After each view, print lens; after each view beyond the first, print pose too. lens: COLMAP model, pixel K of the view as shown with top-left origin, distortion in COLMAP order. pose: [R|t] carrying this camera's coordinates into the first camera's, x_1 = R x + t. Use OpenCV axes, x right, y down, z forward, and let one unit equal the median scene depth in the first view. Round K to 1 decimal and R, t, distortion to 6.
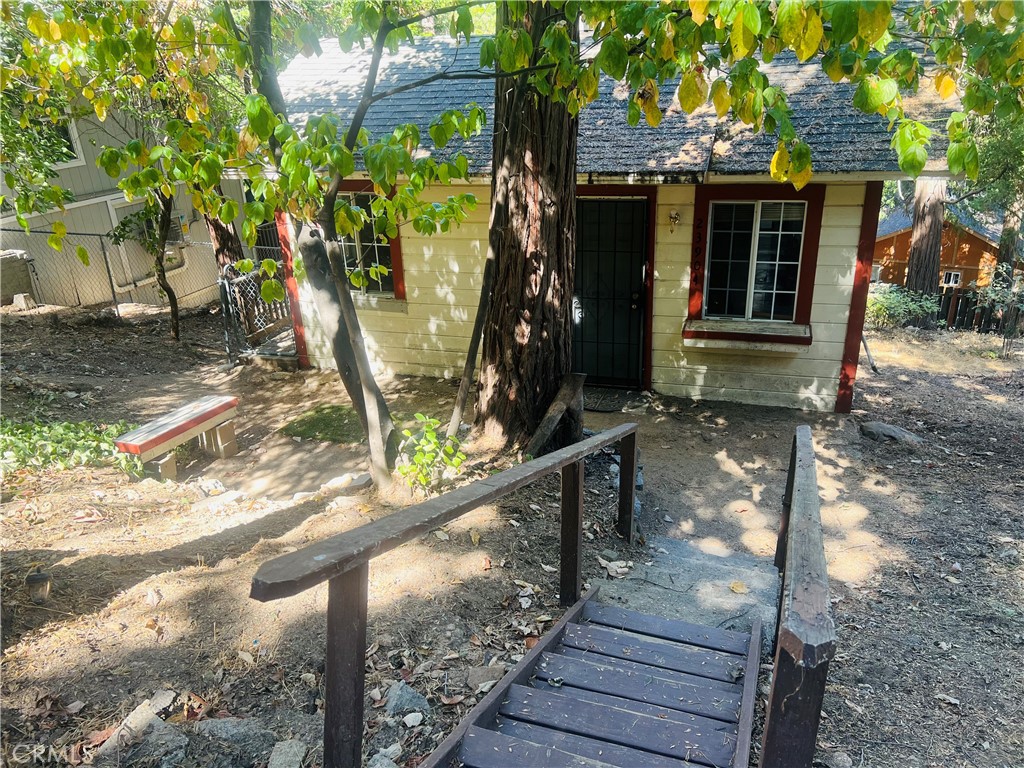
lens RADIAL K [[762.1, 0, 511.0], [0, 762.1, 389.6], [0, 0, 1]] dist [0.027977, -0.020324]
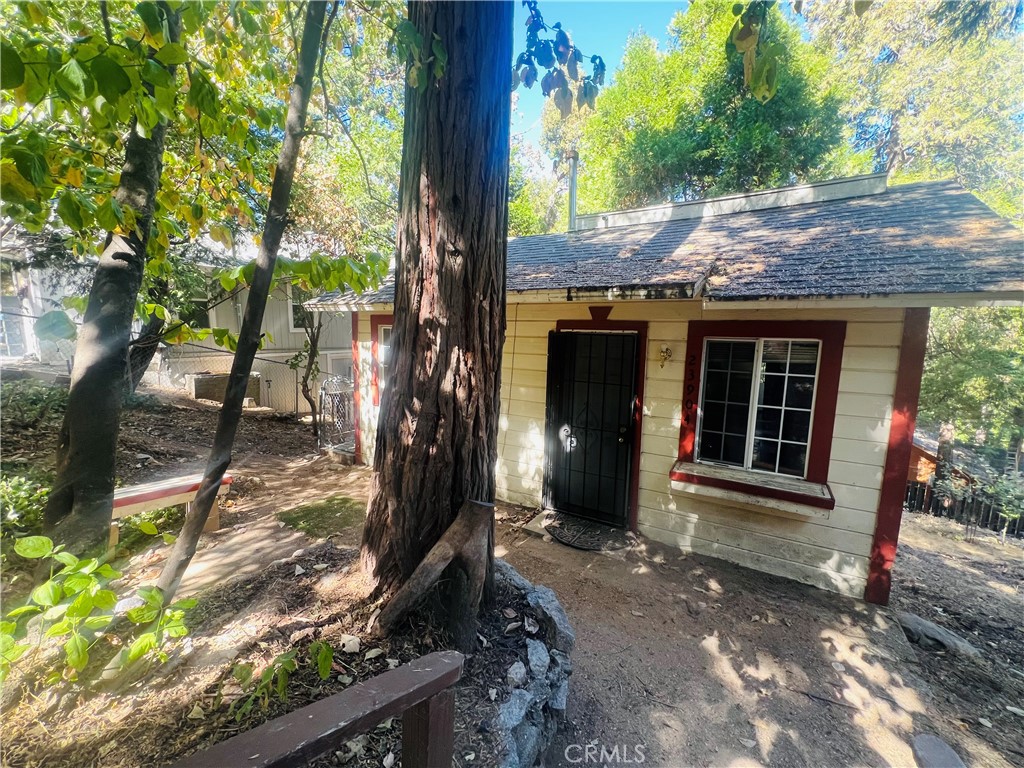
lens RADIAL K [[412.3, 0, 513.0], [0, 412.3, 380.4], [0, 0, 1]] dist [-0.001401, -0.000256]
pose [[0.972645, 0.090950, -0.213752, 0.137200], [-0.146508, 0.954256, -0.260635, -0.024530], [0.180269, 0.284822, 0.941477, 0.467954]]
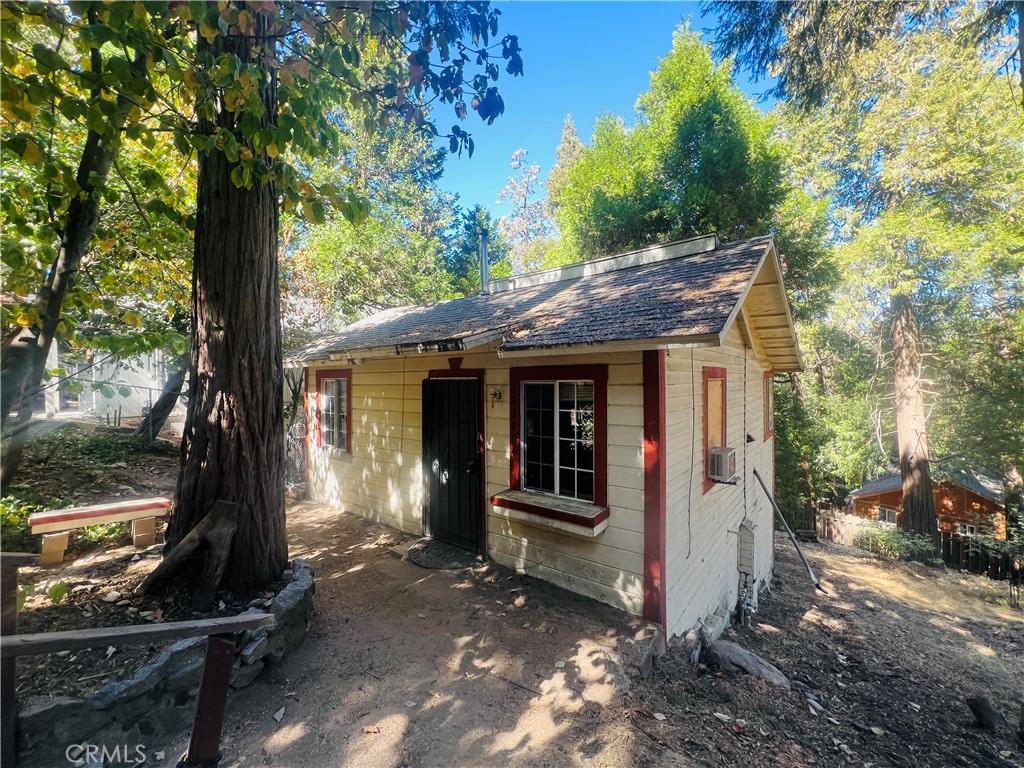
lens RADIAL K [[412.3, 0, 513.4], [0, 412.3, 380.0], [0, 0, 1]] dist [-0.001401, -0.000256]
pose [[0.939148, 0.038536, -0.341345, 0.441558], [-0.167368, 0.919095, -0.356723, -0.027457], [0.299982, 0.392146, 0.869616, 0.448188]]
